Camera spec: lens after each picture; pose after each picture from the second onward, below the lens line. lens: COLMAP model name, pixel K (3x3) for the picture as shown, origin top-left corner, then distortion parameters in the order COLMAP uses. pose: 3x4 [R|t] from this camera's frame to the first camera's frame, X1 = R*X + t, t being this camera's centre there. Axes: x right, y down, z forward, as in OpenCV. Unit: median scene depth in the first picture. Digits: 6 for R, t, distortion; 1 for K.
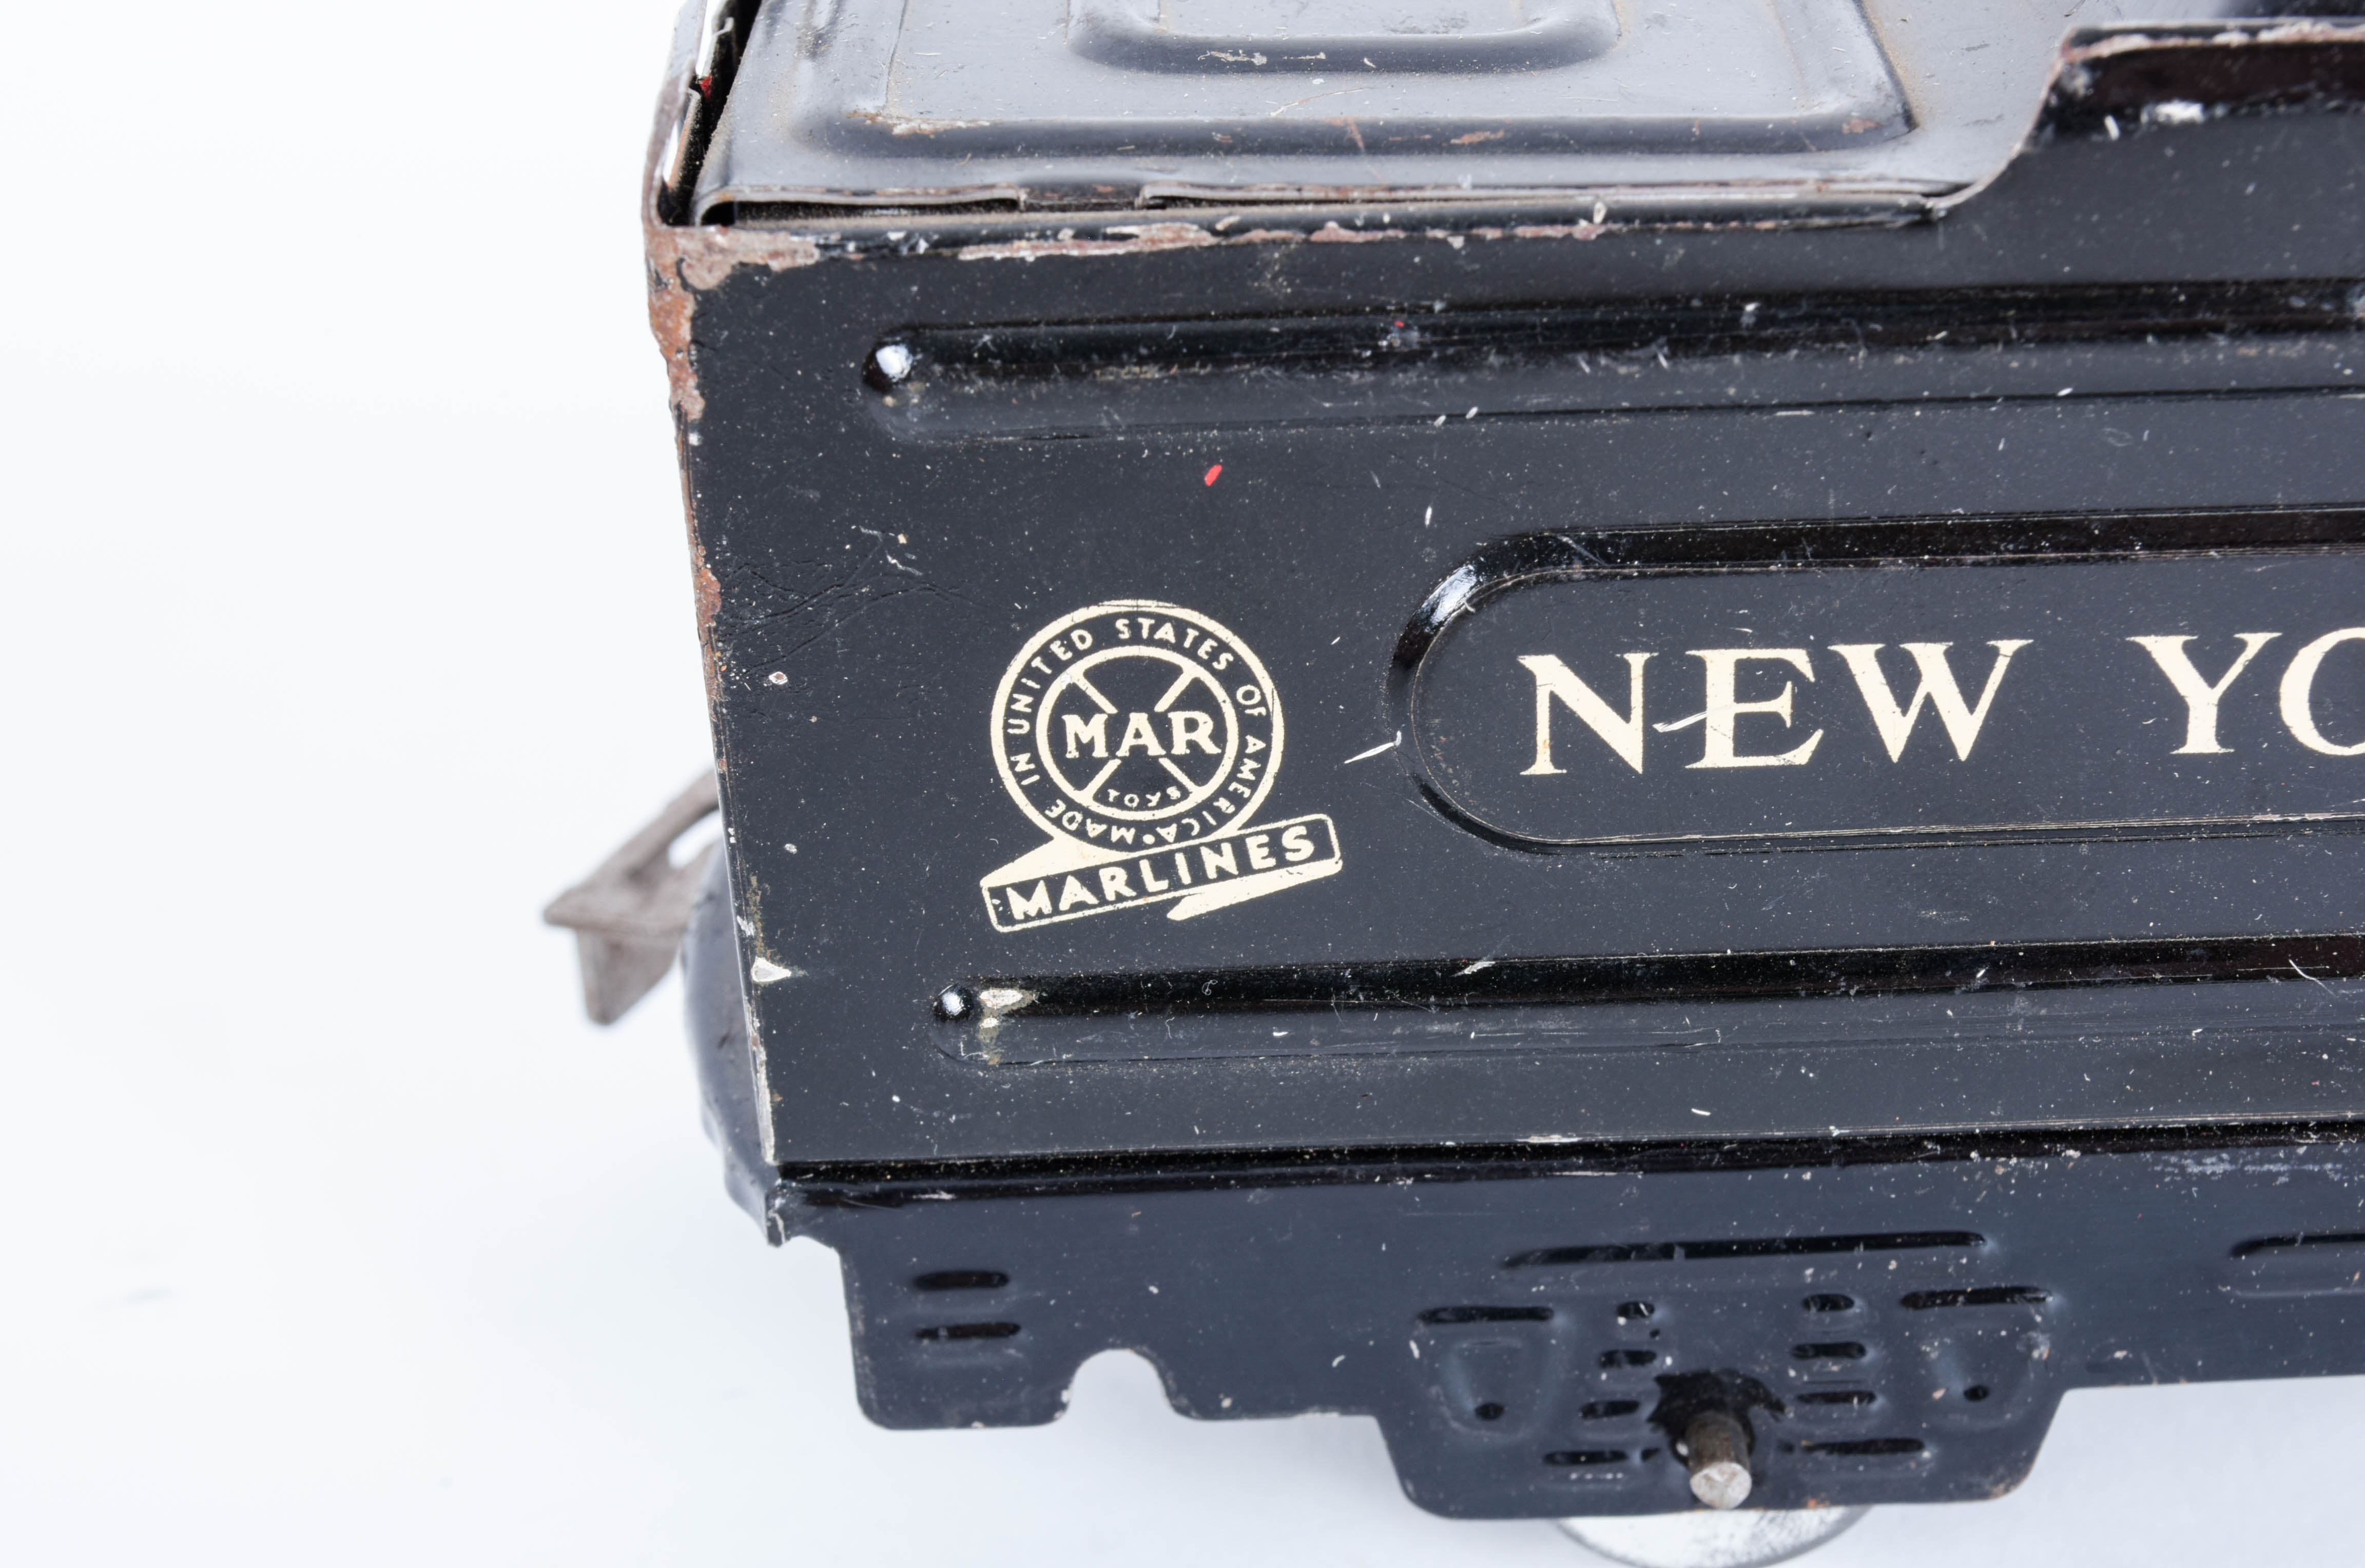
lens RADIAL K [[4169.9, 0, 1178.1], [0, 4169.9, 778.5], [0, 0, 1]] dist [-0.071746, 0.000000]
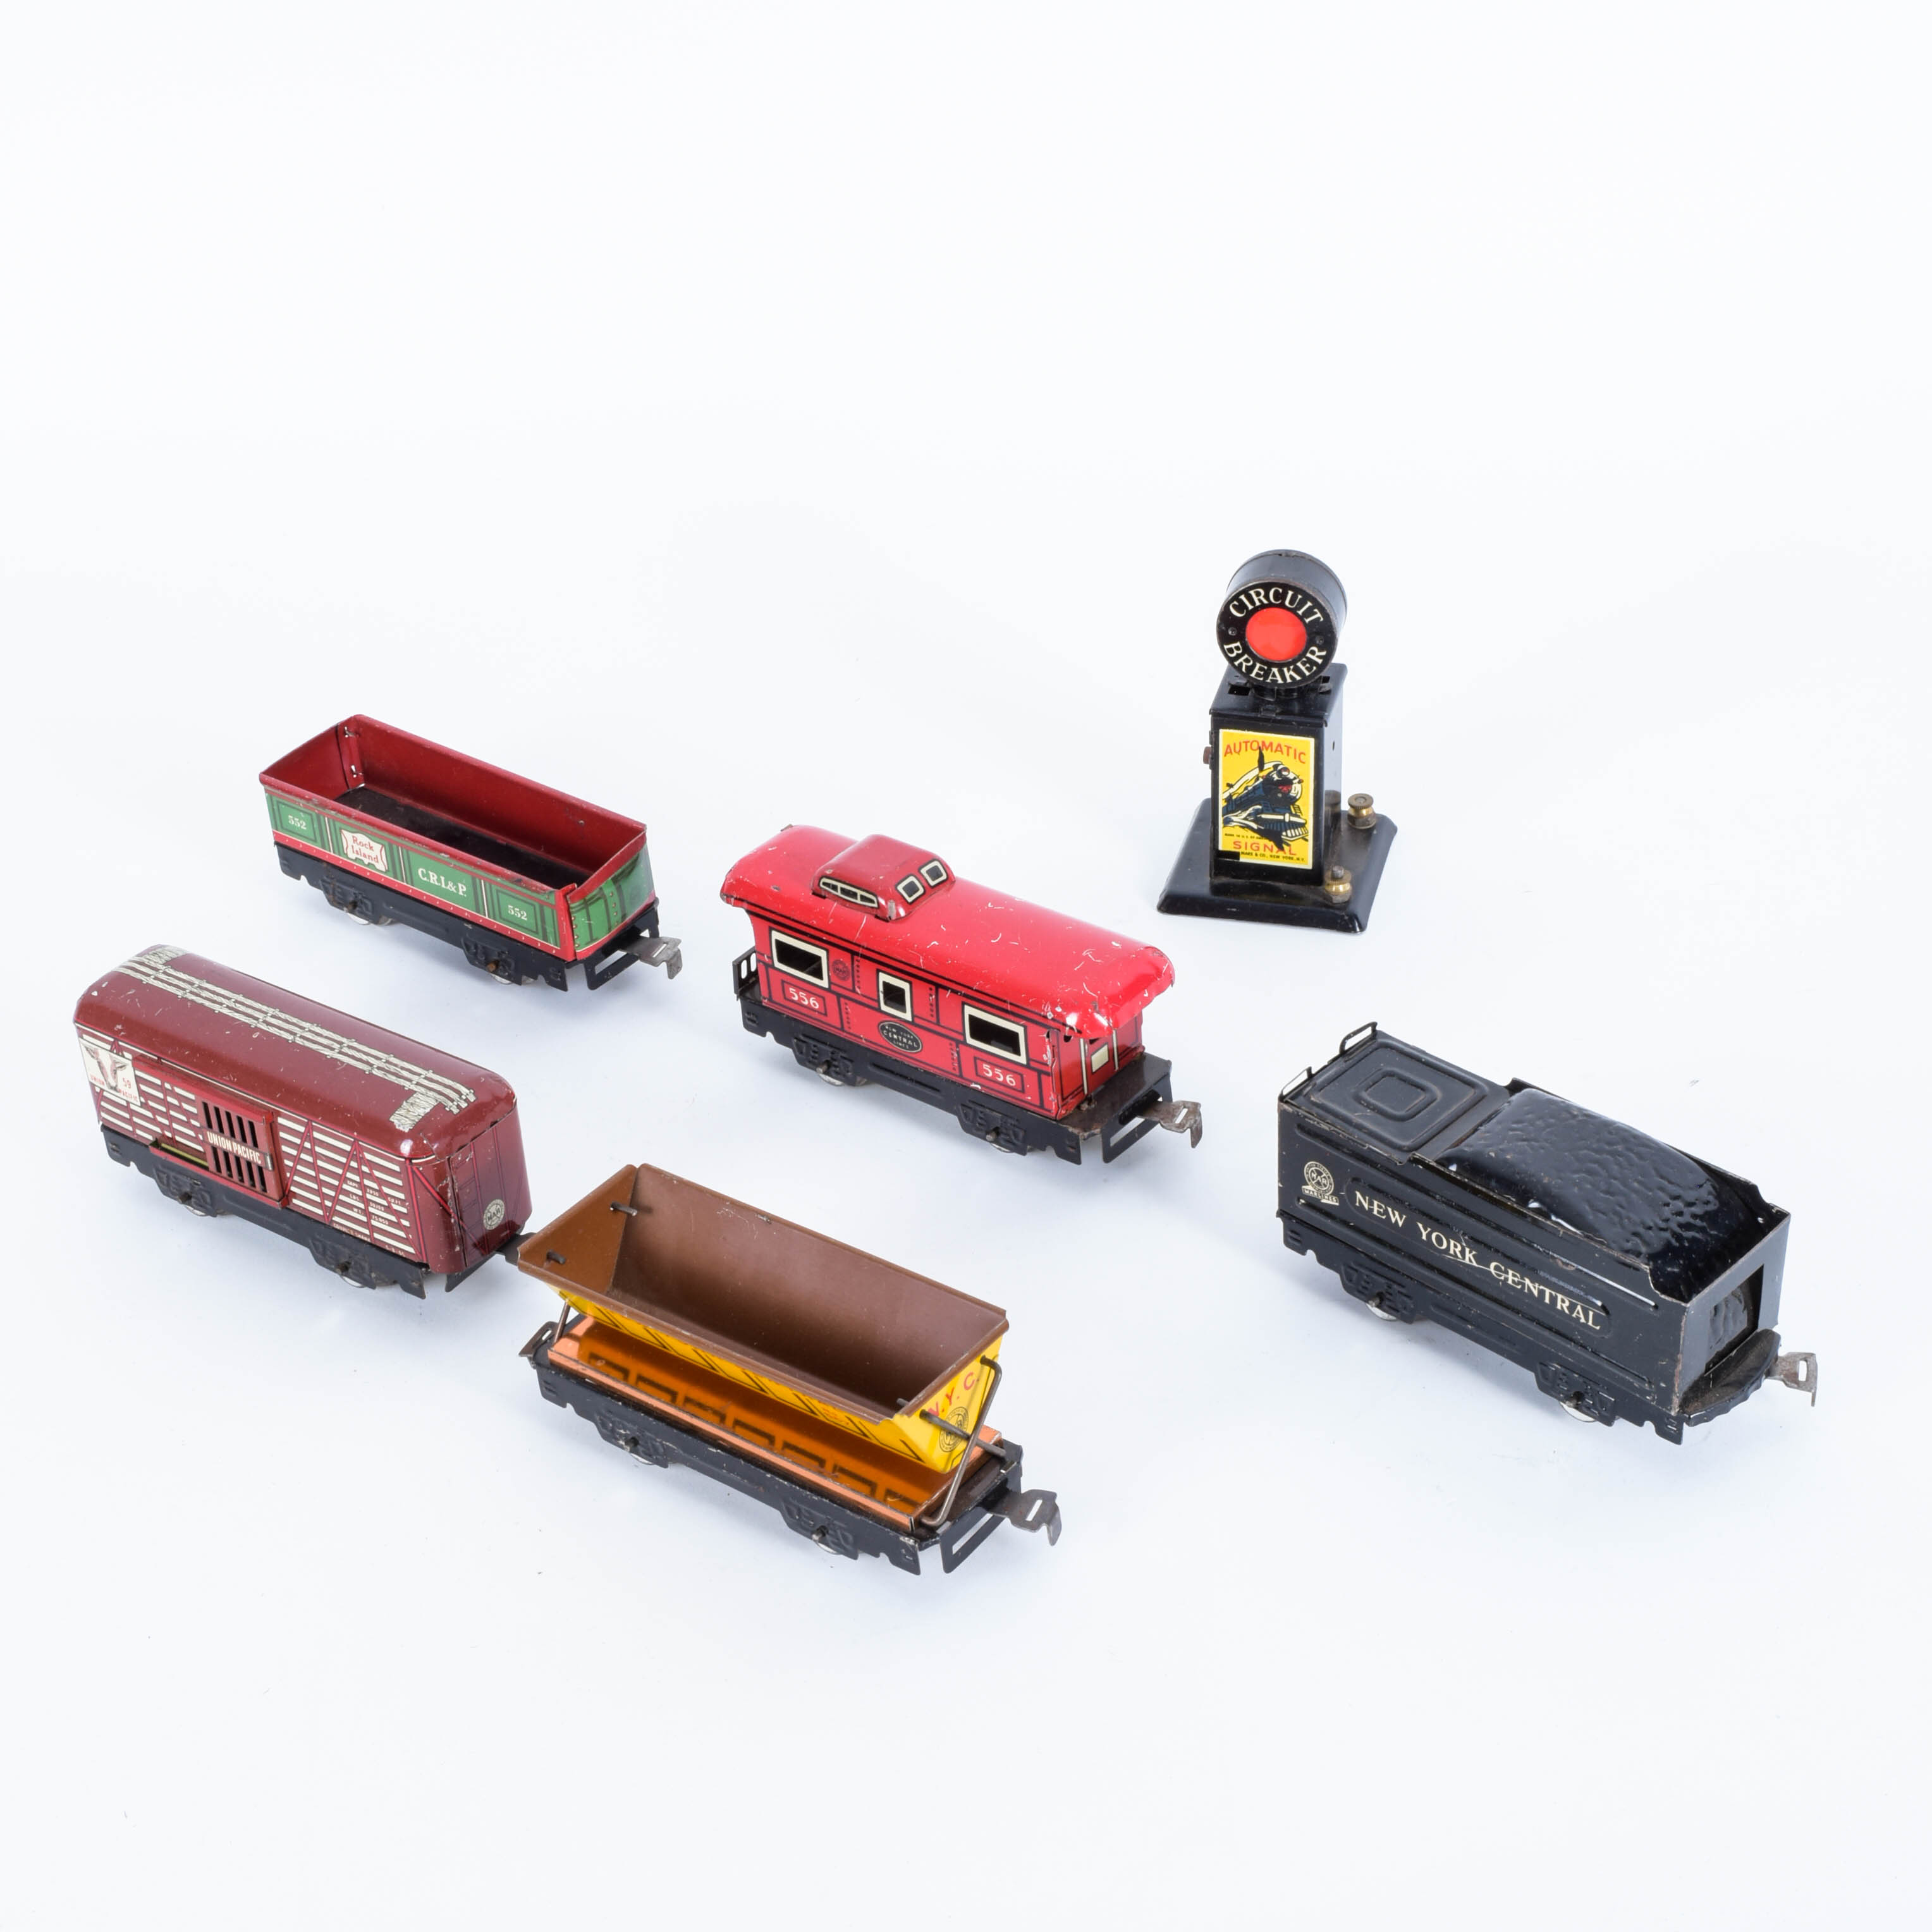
lens RADIAL K [[3656.6, 0, 968.3], [0, 3656.6, 964.3], [0, 0, 1]] dist [0.028884, 0.000000]
pose [[0.744312, 0.389035, -0.542817, 3.082020], [-0.303472, 0.921068, 0.244005, -1.863494], [0.594898, -0.016886, 0.803624, -4.918220]]
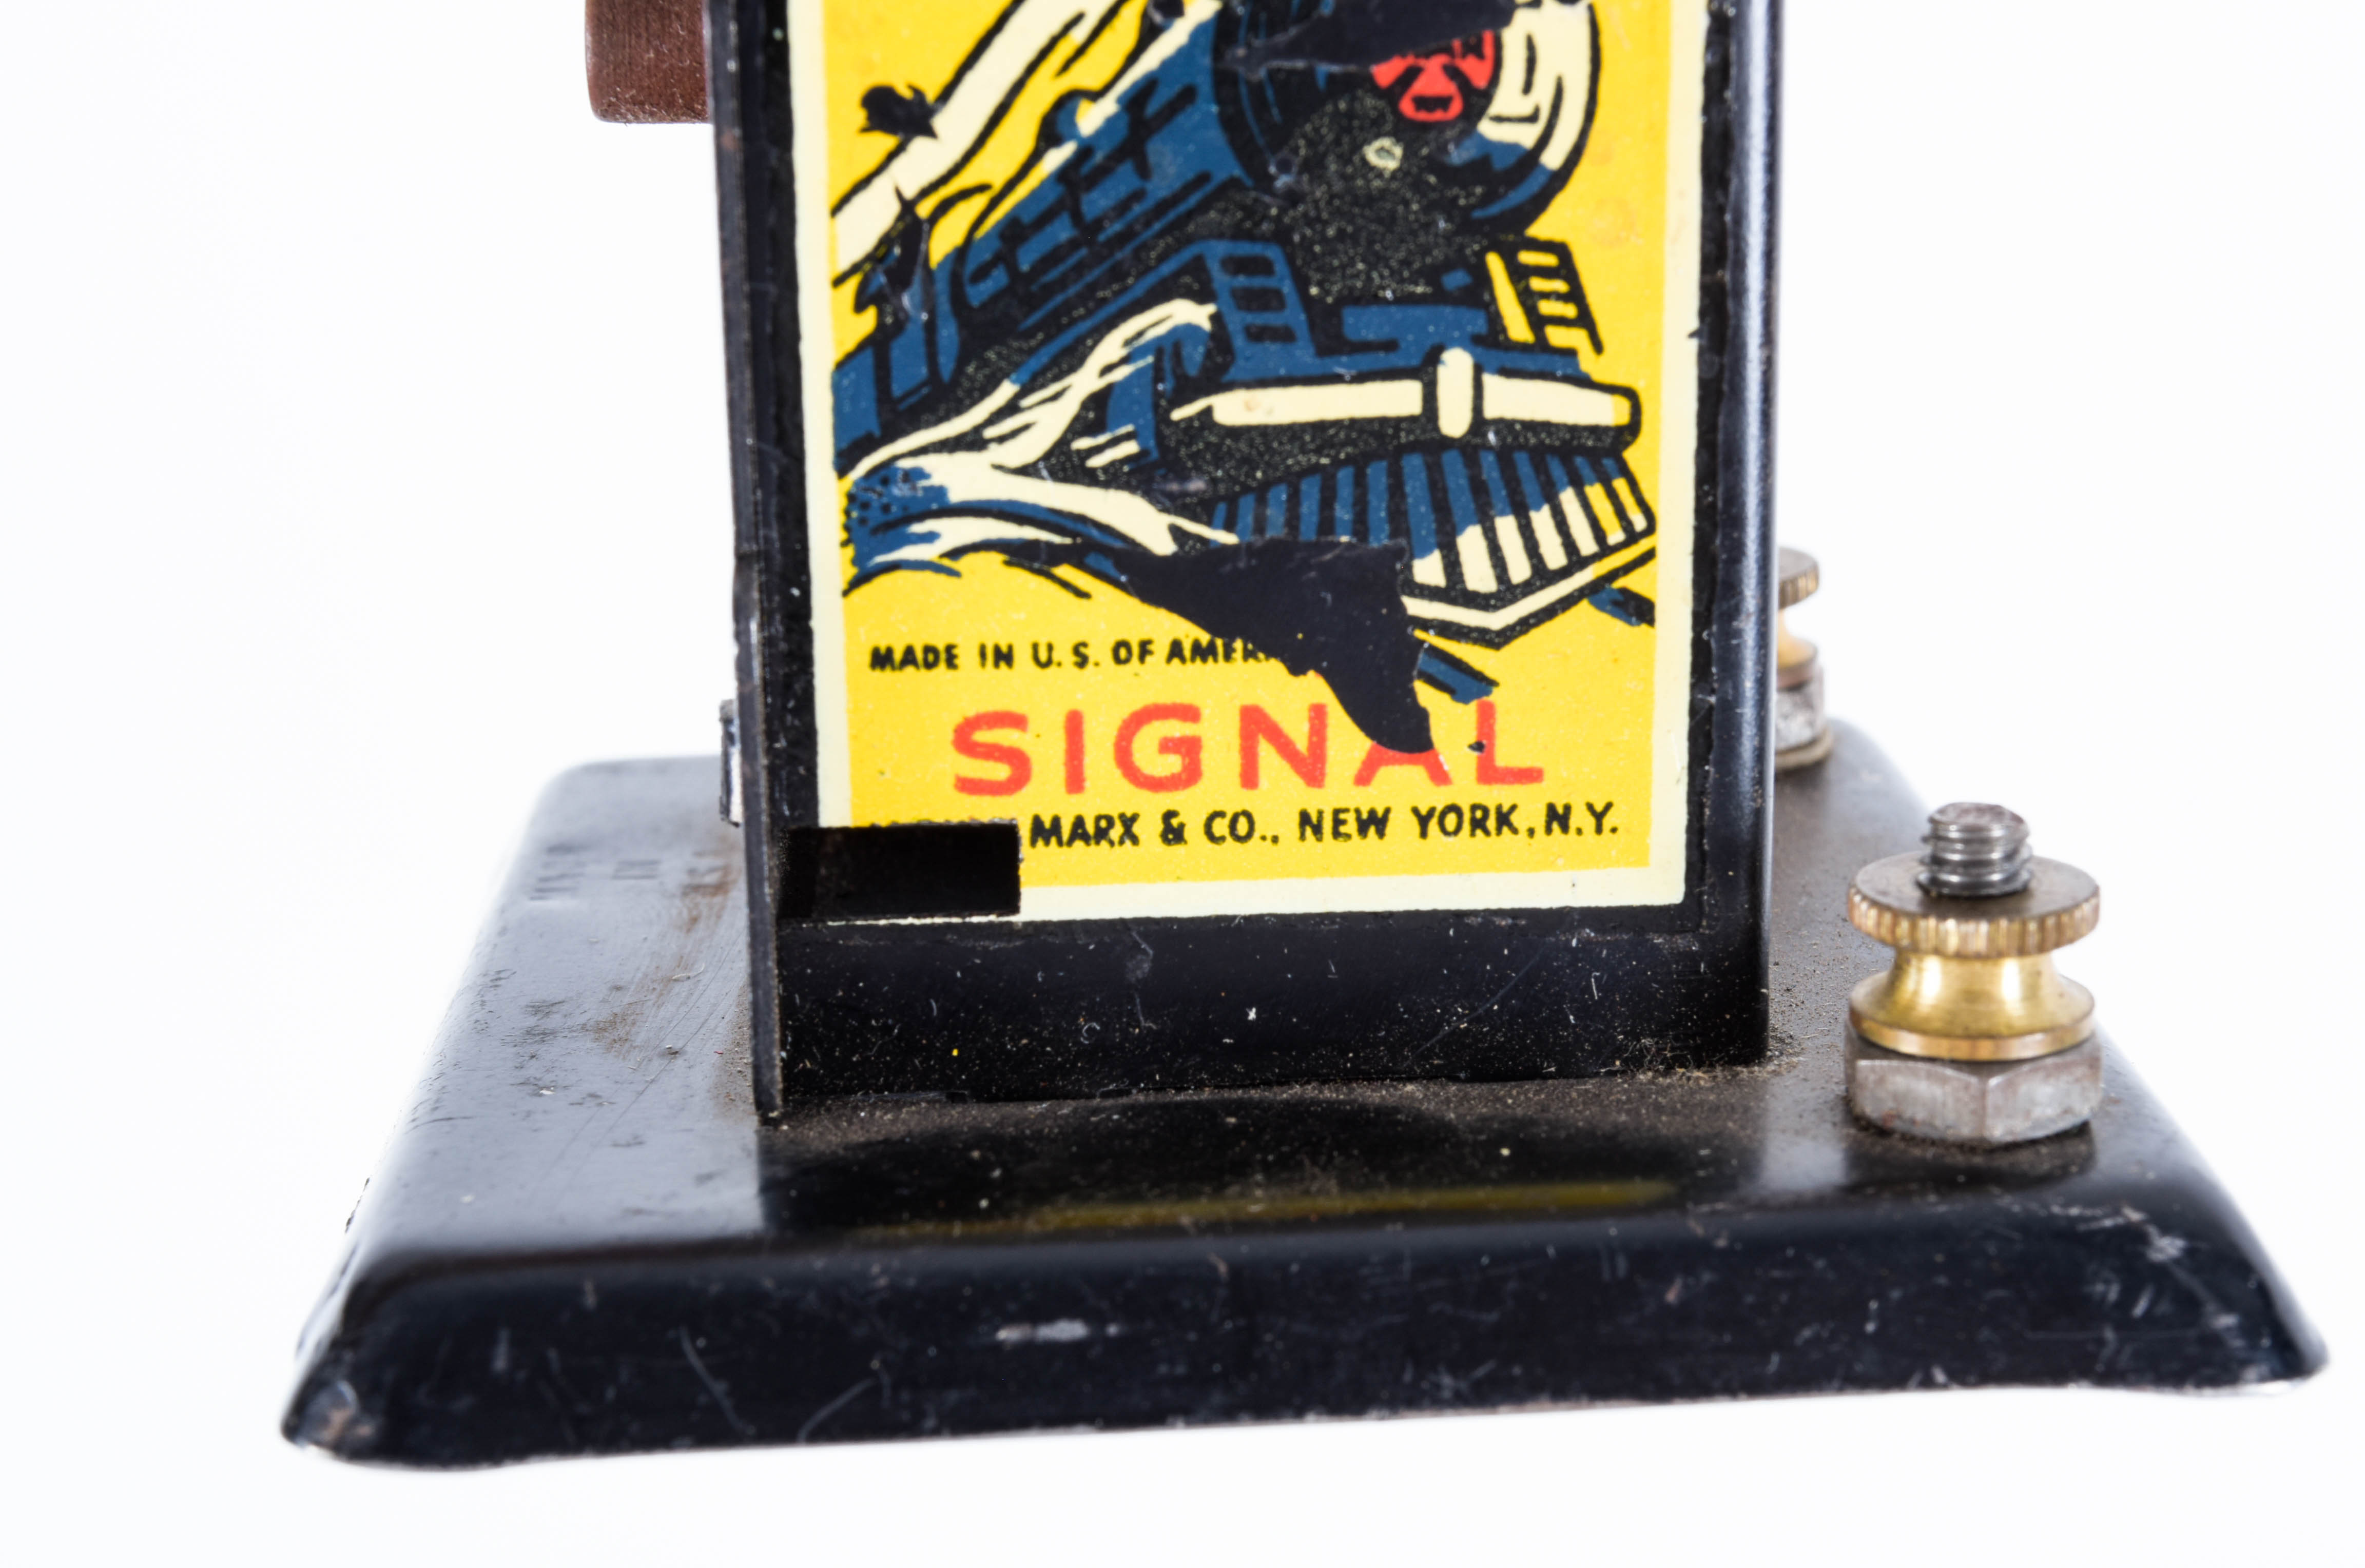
lens RADIAL K [[4169.9, 0, 1183.8], [0, 4169.9, 788.8], [0, 0, 1]] dist [-0.071746, 0.000000]
pose [[0.911034, 0.153087, -0.382859, -0.589421], [-0.214482, 0.968961, -0.122930, -0.172952], [0.352157, 0.194110, 0.915591, 1.121798]]
